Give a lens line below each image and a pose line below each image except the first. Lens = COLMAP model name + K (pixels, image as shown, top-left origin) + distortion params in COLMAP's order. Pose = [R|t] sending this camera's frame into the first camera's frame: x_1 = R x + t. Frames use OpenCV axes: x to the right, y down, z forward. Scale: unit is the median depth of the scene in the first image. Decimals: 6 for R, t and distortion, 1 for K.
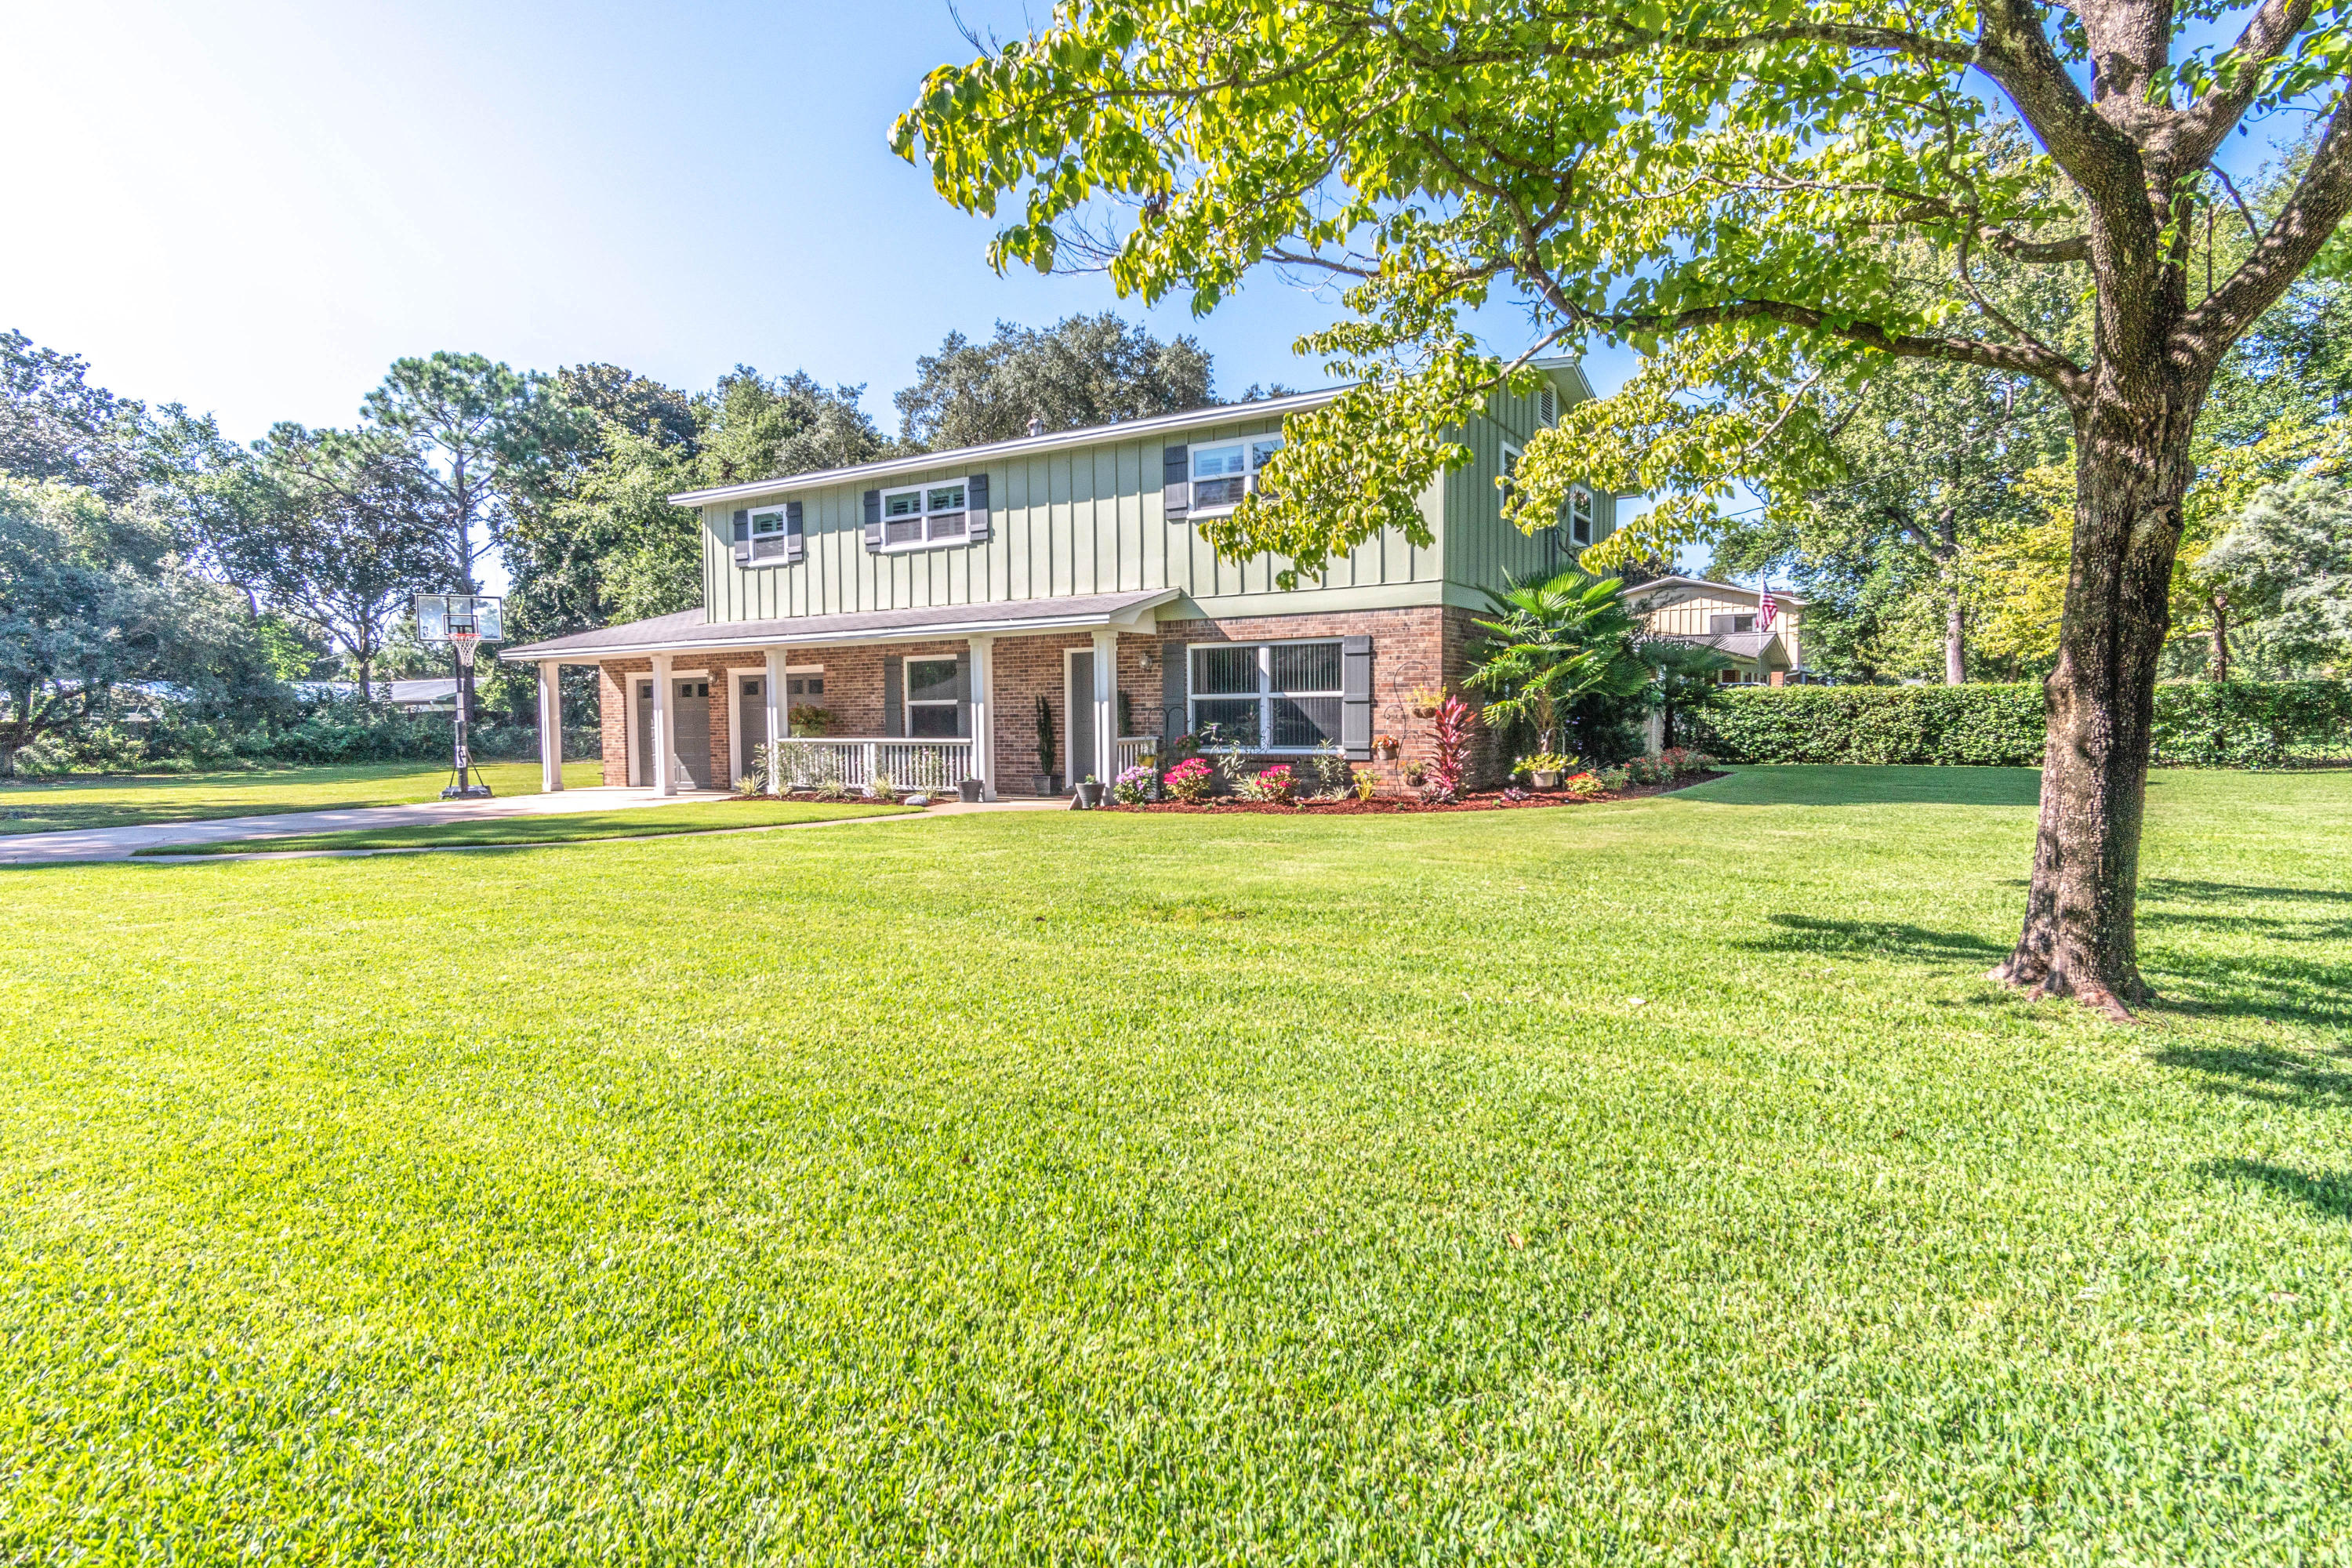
lens RADIAL K [[1389.3, 0, 1173.4], [0, 1389.3, 783.0], [0, 0, 1]] dist [0.013366, -0.000344]
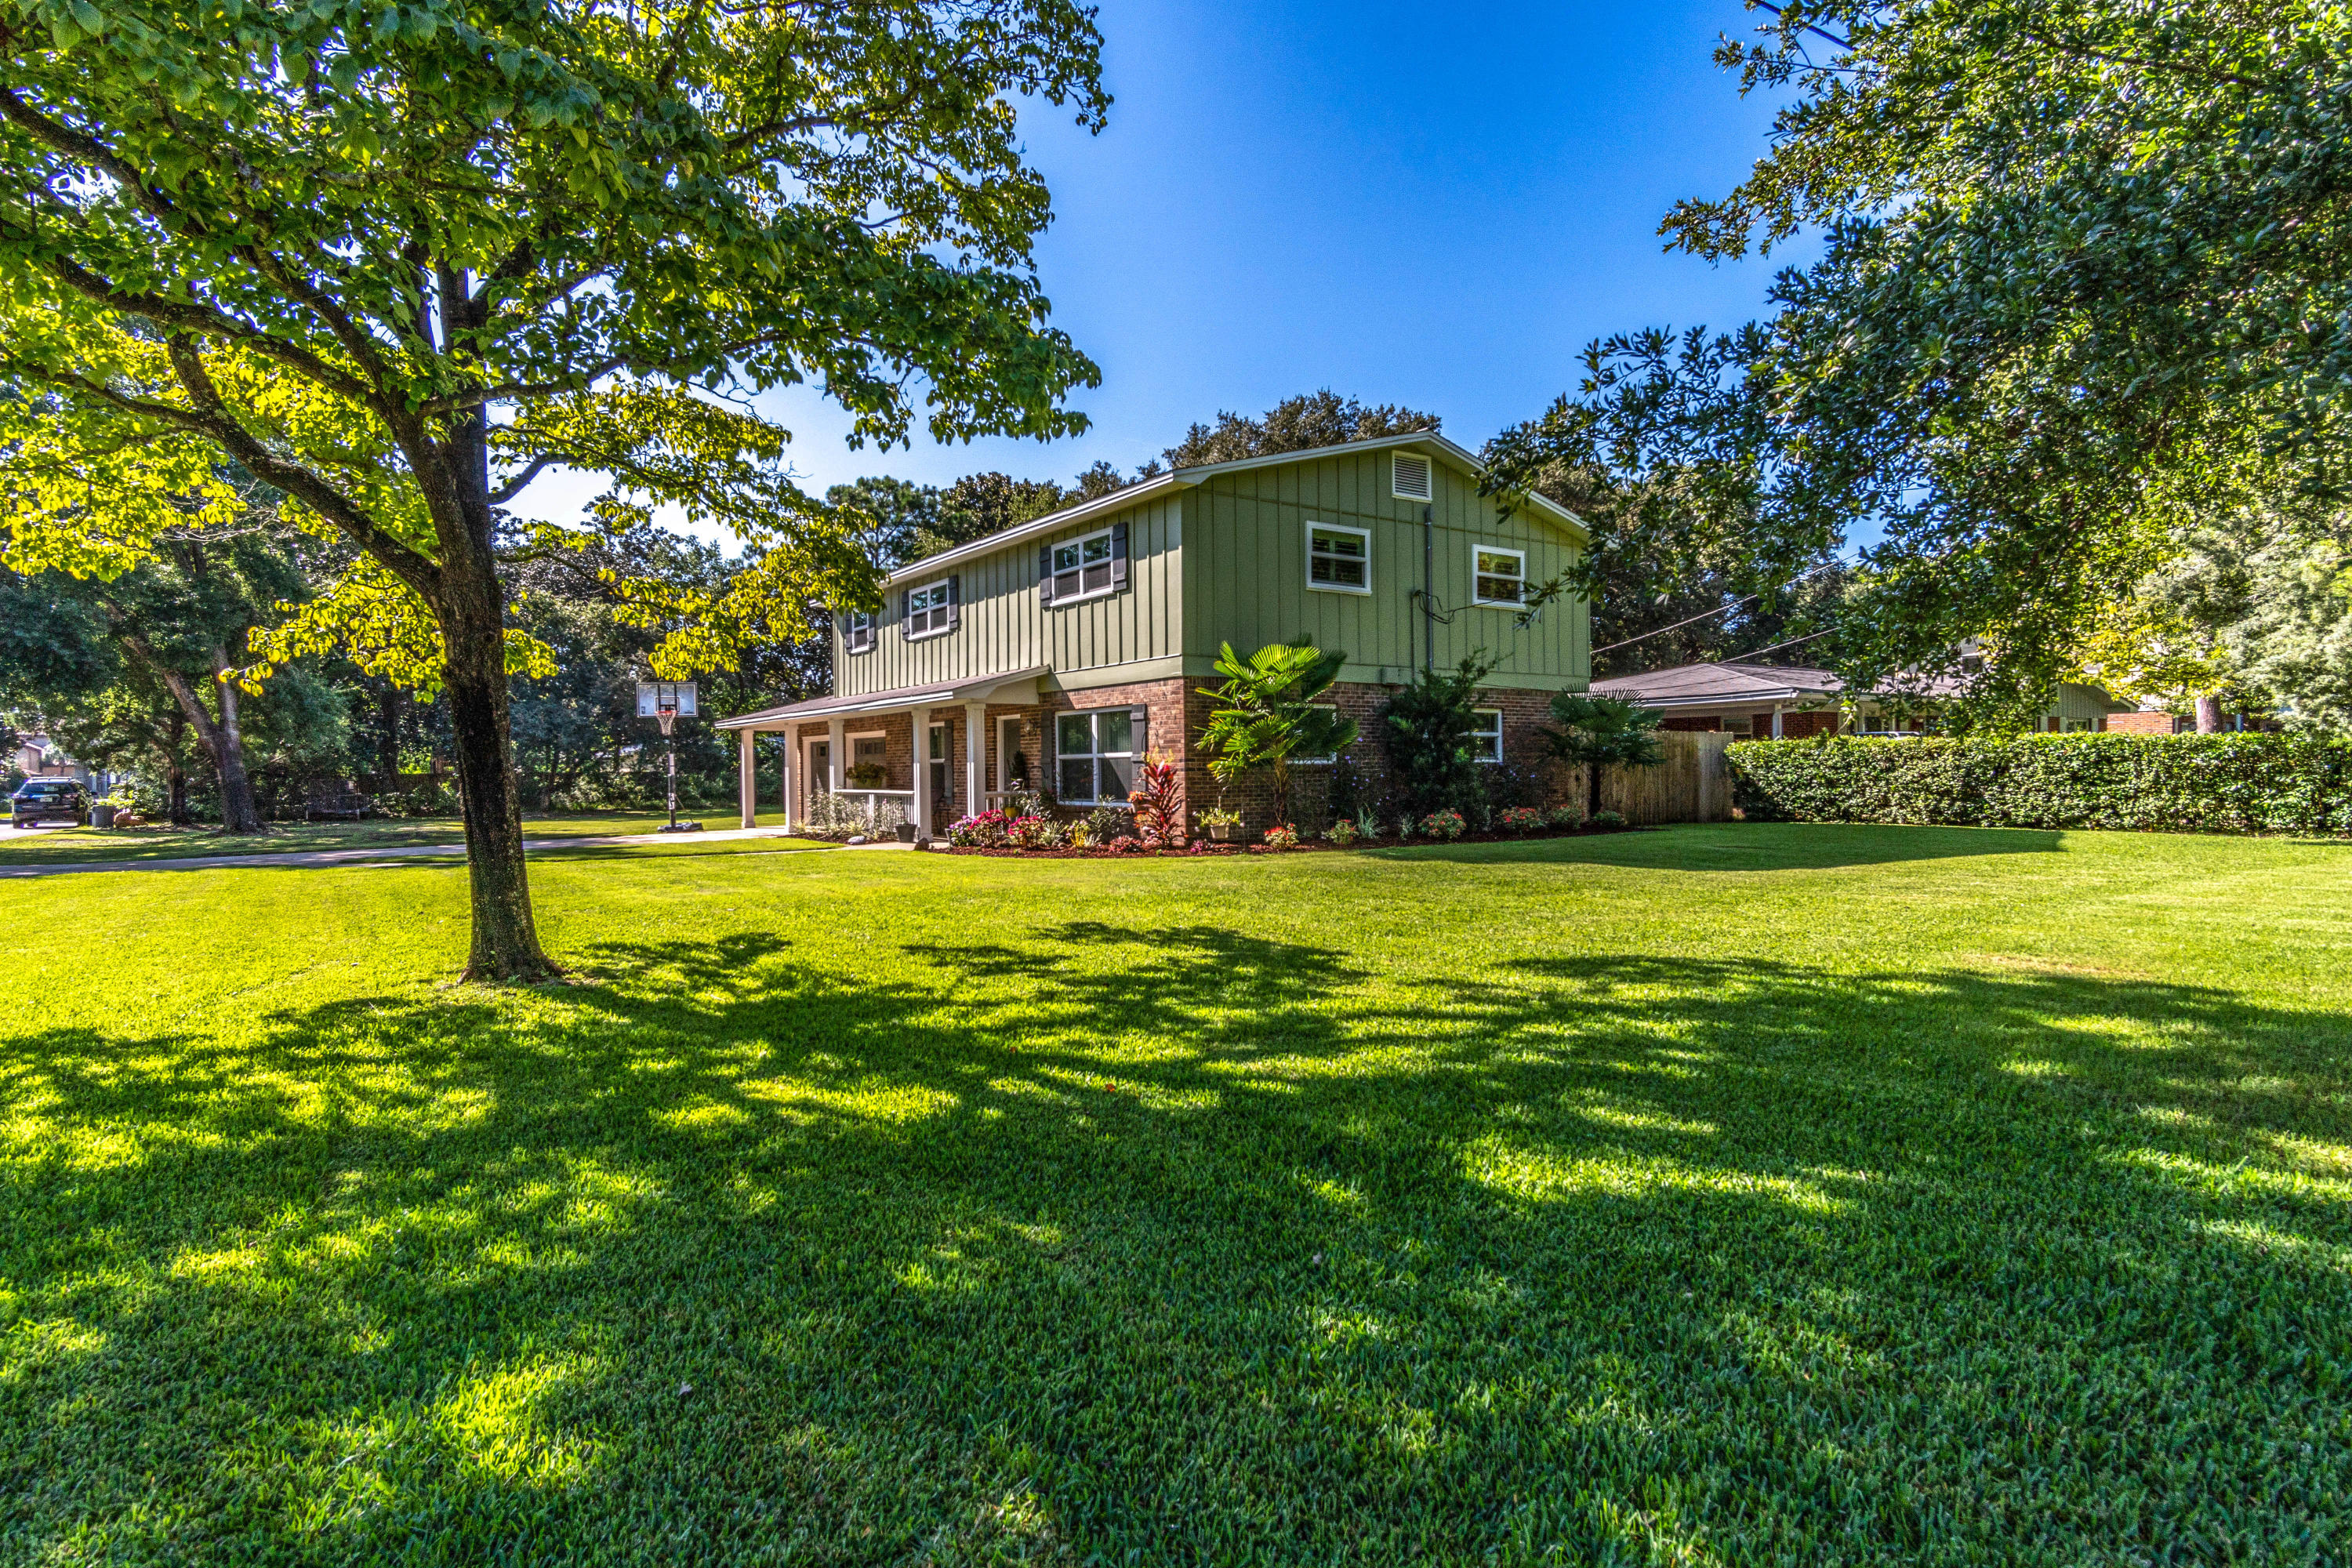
lens RADIAL K [[1389.3, 0, 1165.8], [0, 1389.3, 777.1], [0, 0, 1]] dist [0.013366, -0.000344]
pose [[0.907079, 0.002239, -0.420954, 0.459970], [-0.017346, 0.999335, -0.032061, -0.006783], [0.420603, 0.036384, 0.906515, -0.021680]]
